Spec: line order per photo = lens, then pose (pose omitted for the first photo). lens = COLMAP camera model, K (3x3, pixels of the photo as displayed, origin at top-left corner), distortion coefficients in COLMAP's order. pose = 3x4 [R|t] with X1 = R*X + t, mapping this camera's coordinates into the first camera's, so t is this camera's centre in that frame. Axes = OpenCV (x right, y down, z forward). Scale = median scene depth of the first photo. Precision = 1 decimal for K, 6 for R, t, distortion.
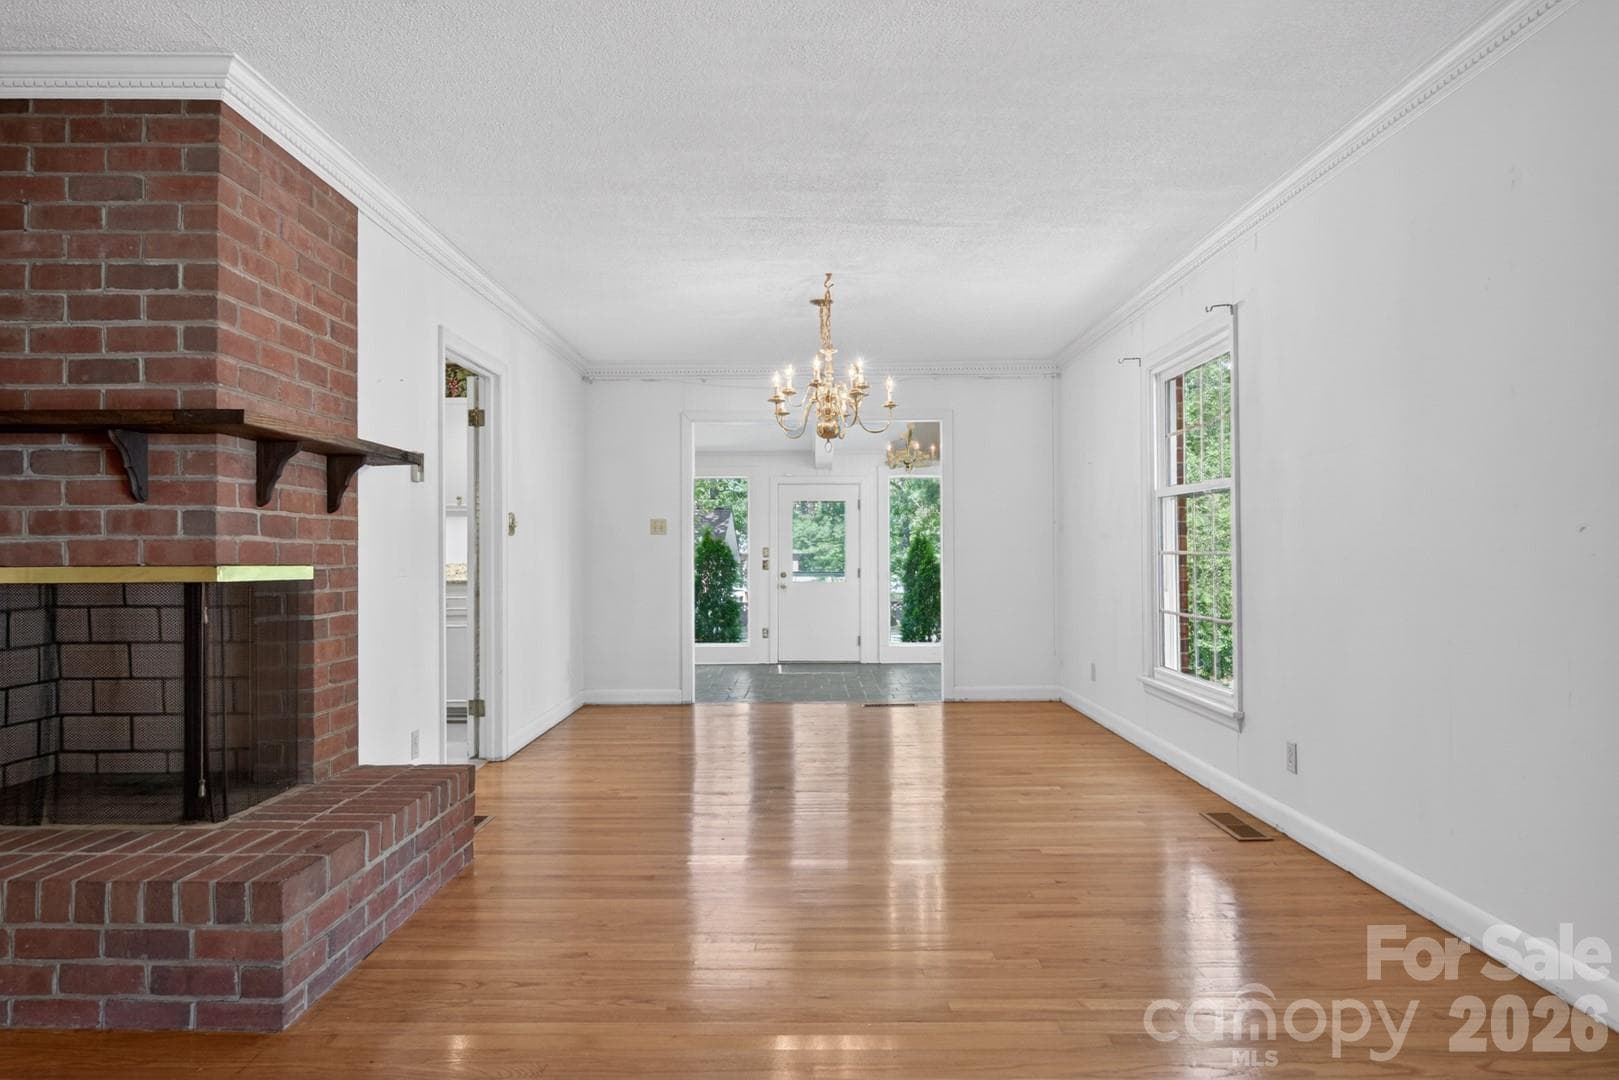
lens RADIAL K [[1020.6, 0, 809.5], [0, 1020.6, 540.0], [0, 0, 1]] dist [-0.000298, -0.000113]
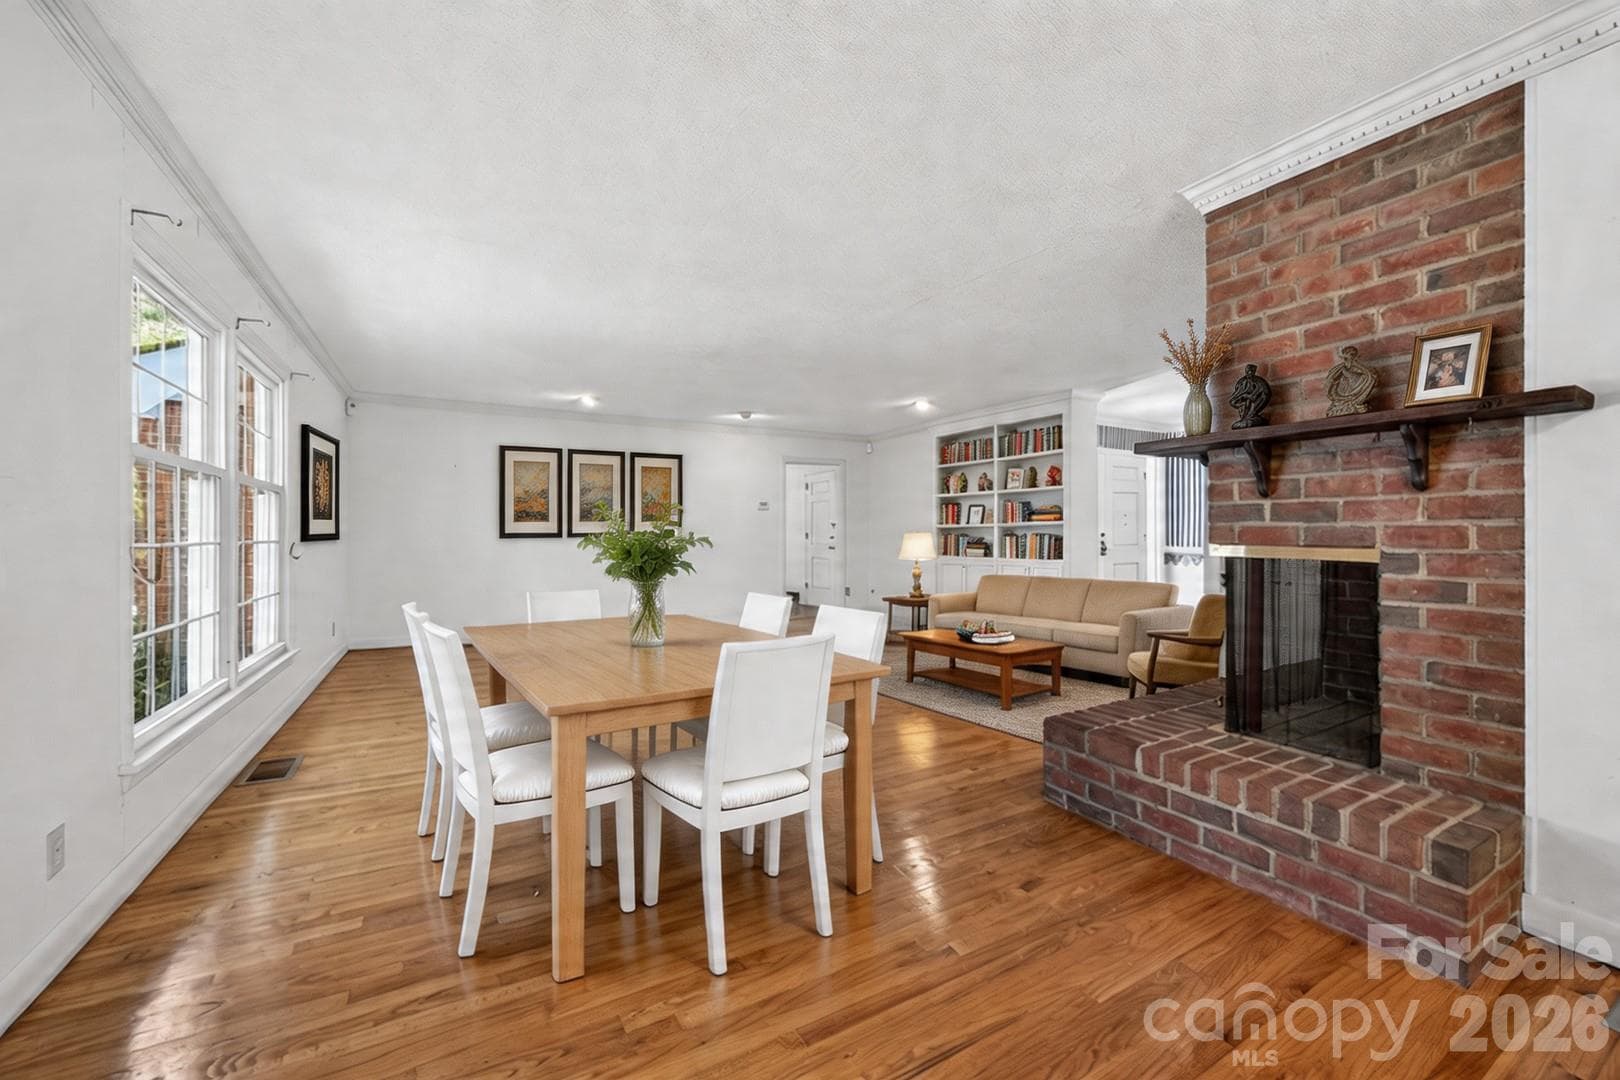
lens RADIAL K [[624.6, 0, 810.0], [0, 624.6, 540.0], [0, 0, 1]] dist [-0.000068, -0.000014]
pose [[-0.869638, -0.007652, -0.493631, 0.266126], [-0.003895, 0.999955, -0.008638, 0.023900], [0.493675, -0.005589, -0.869629, 1.229915]]
